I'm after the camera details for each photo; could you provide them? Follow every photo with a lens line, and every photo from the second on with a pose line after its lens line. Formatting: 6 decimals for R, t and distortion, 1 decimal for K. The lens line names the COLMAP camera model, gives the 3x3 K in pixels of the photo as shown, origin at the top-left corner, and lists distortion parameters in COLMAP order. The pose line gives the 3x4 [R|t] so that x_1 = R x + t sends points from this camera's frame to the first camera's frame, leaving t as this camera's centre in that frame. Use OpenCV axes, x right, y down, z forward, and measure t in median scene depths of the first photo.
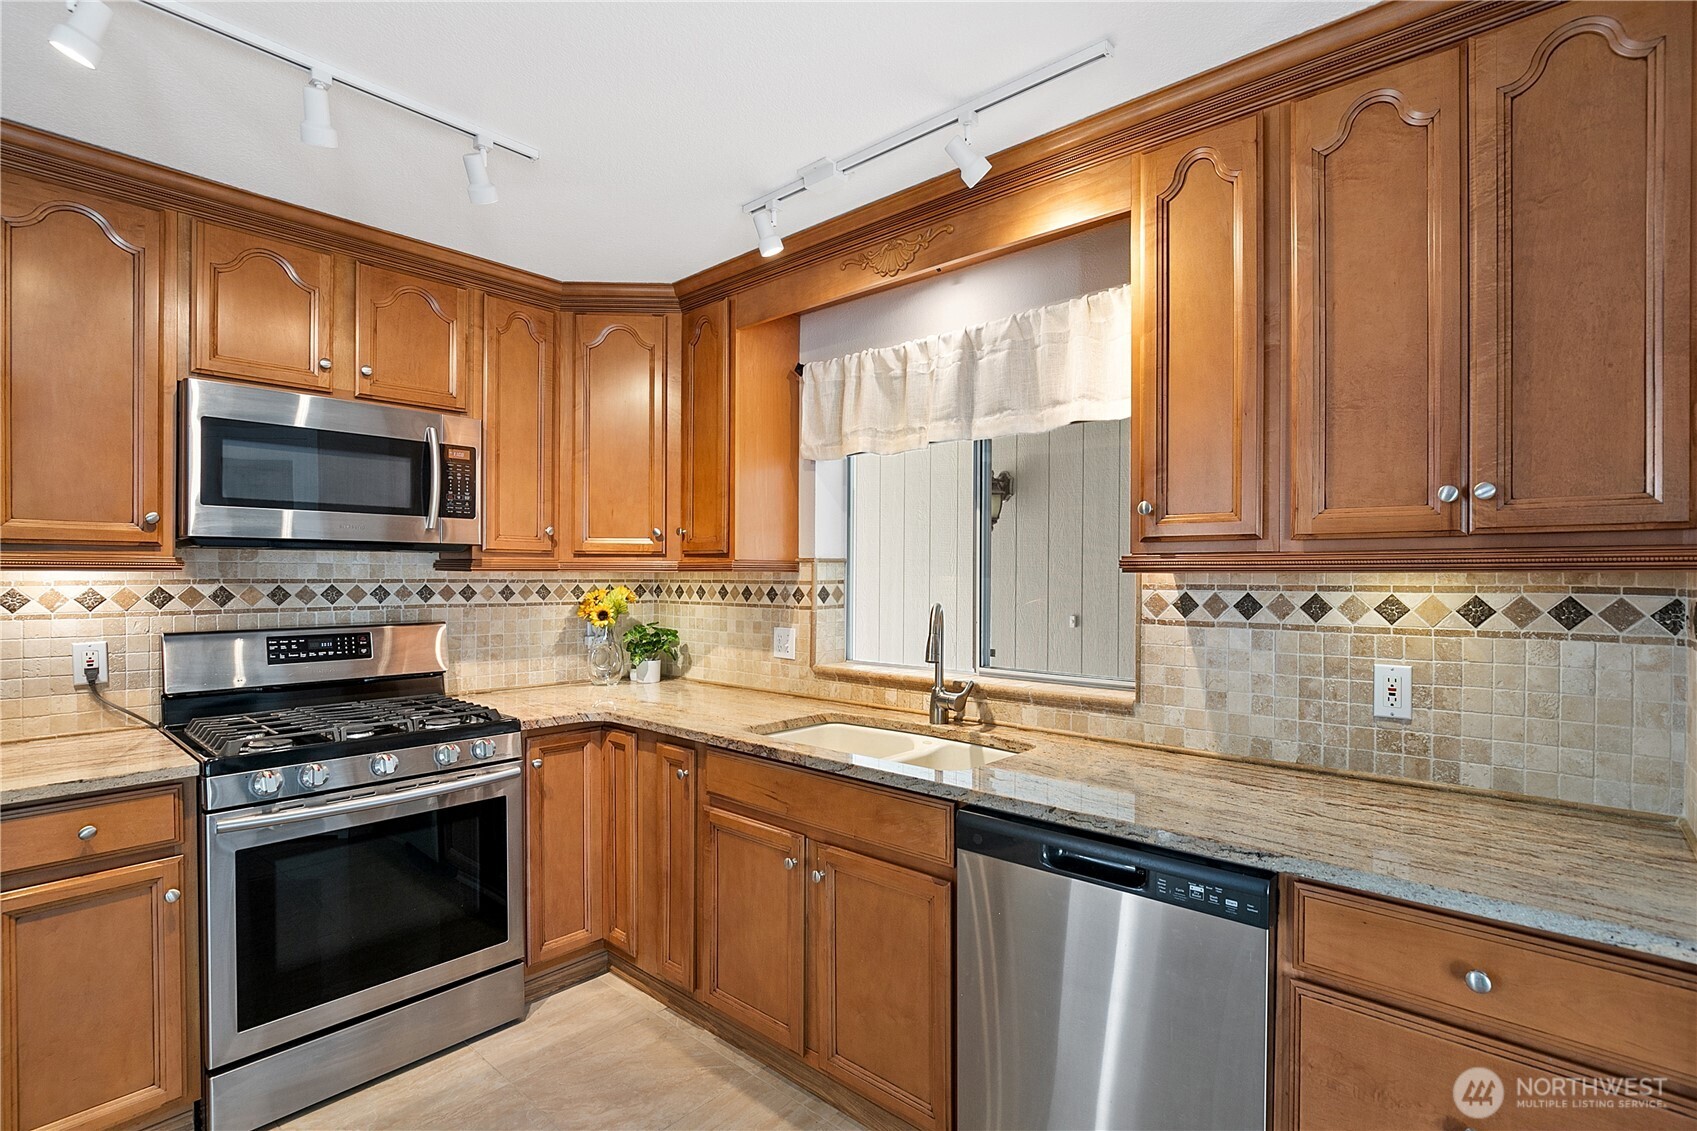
lens RADIAL K [[796.6, 0, 859.3], [0, 796.6, 577.6], [0, 0, 1]] dist [-0.012364, 0.000195]
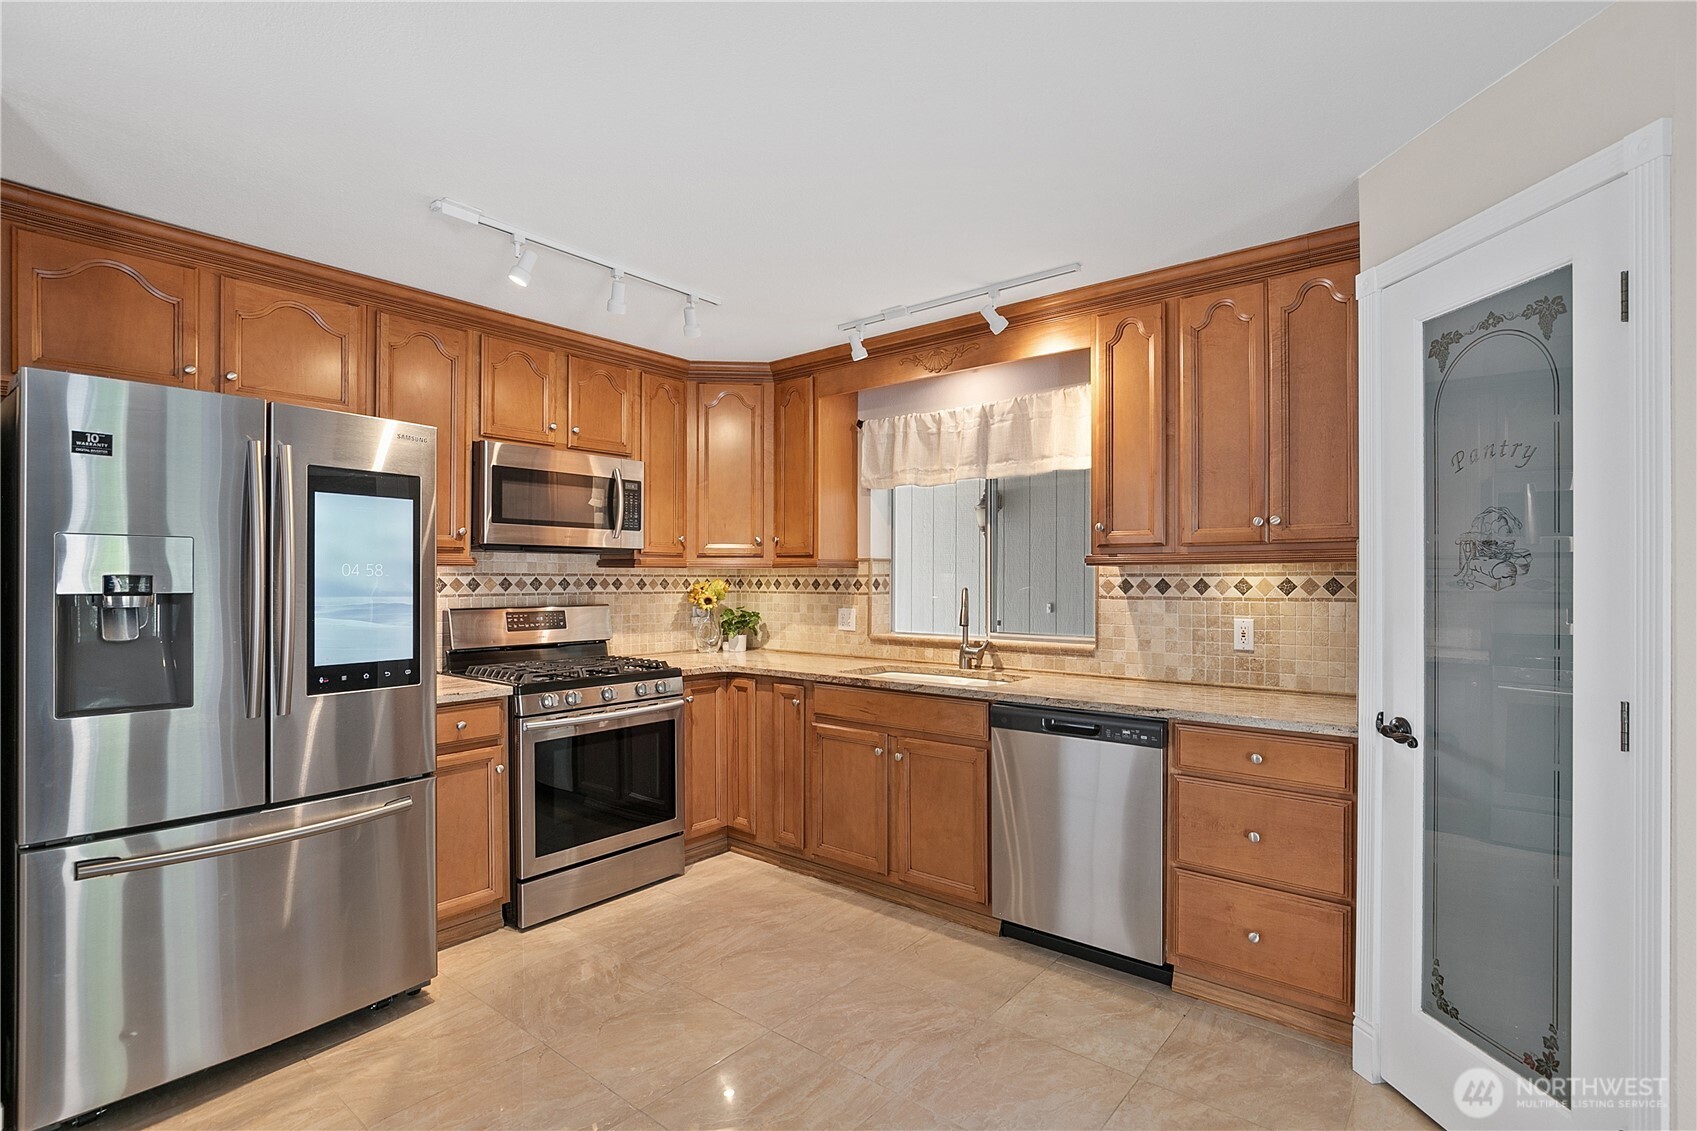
lens RADIAL K [[796.6, 0, 859.3], [0, 796.6, 577.6], [0, 0, 1]] dist [-0.012364, 0.000195]
pose [[0.999212, -0.002528, 0.039618, -0.162732], [0.002701, 0.999987, -0.004309, 0.019337], [-0.039606, 0.004412, 0.999206, -0.498808]]
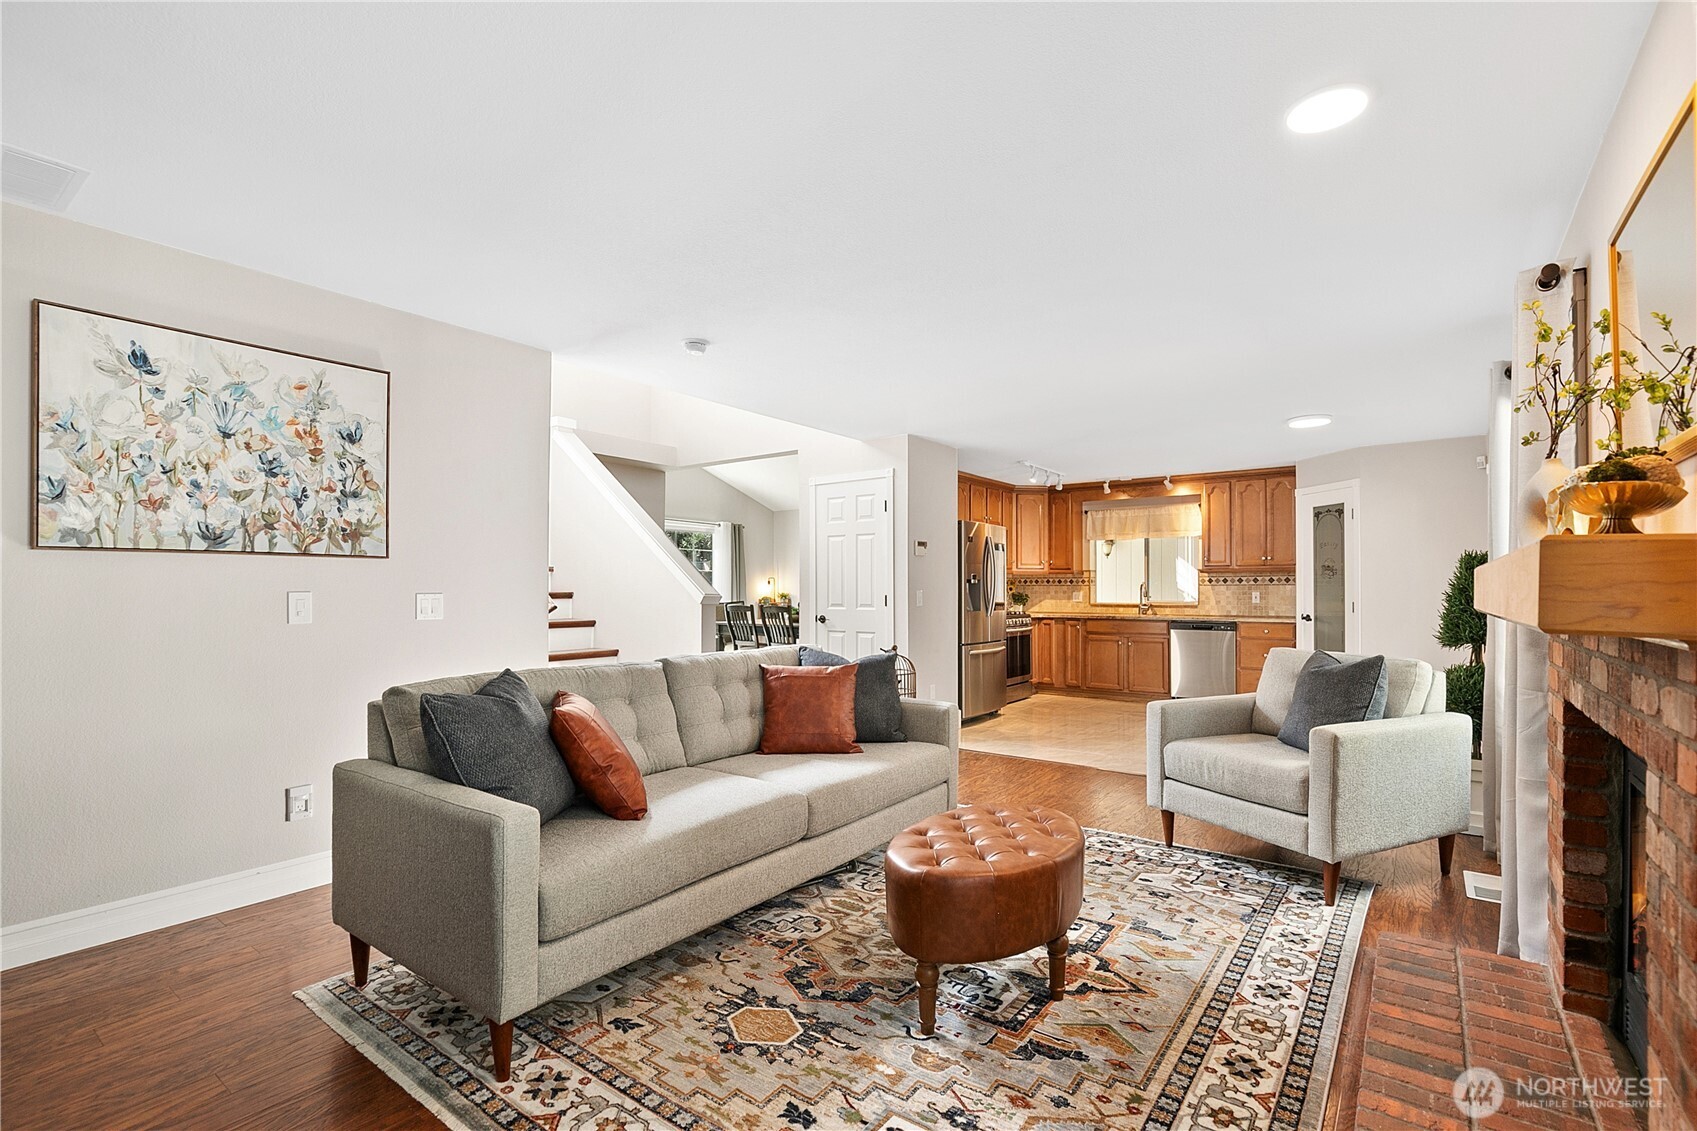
lens RADIAL K [[775.9, 0, 859.6], [0, 775.9, 578.8], [0, 0, 1]] dist [-0.002894, -0.000508]
pose [[0.995788, 0.000404, 0.091682, -1.587494], [0.001155, 0.999856, -0.016944, 0.079205], [-0.091676, 0.016978, 0.995644, -2.554892]]
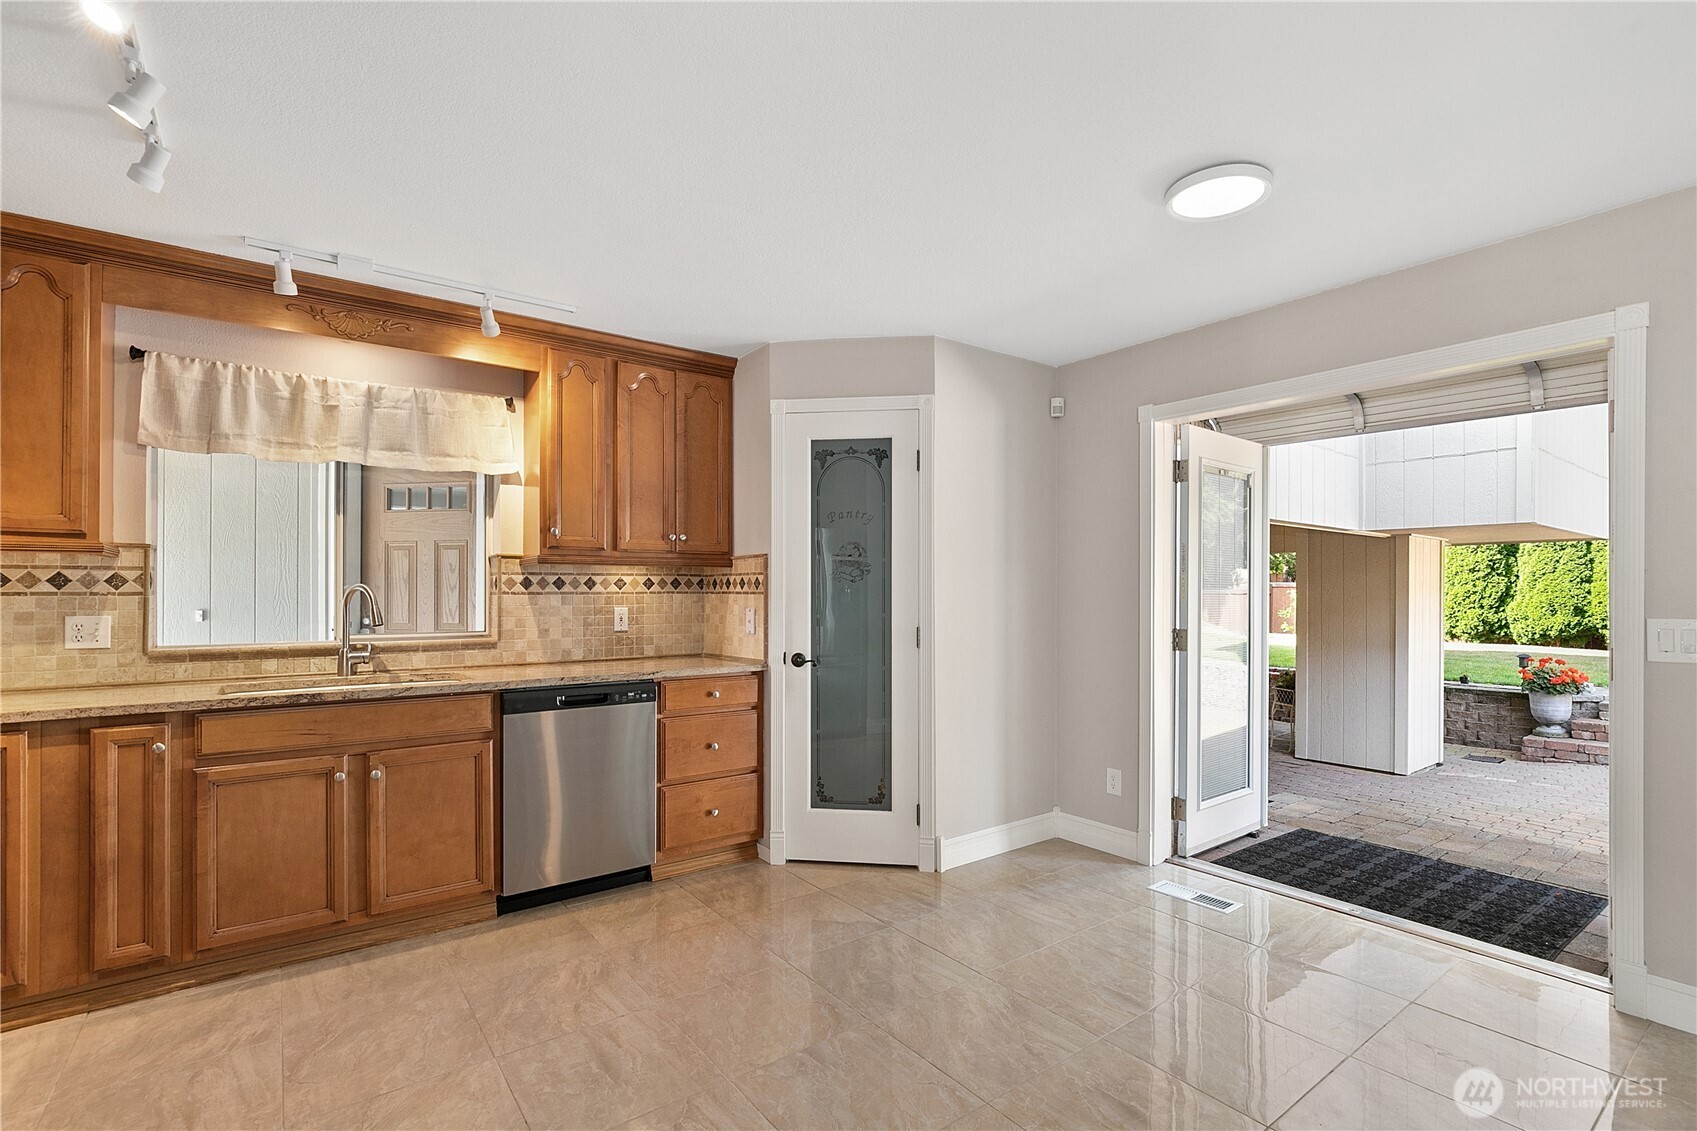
lens RADIAL K [[781.6, 0, 855.4], [0, 781.6, 582.8], [0, 0, 1]] dist [-0.005111, 0.000472]
pose [[0.207145, 0.008292, 0.978275, -1.027994], [0.003451, 0.999952, -0.009206, 0.045353], [-0.978304, 0.005284, 0.207107, -0.095202]]
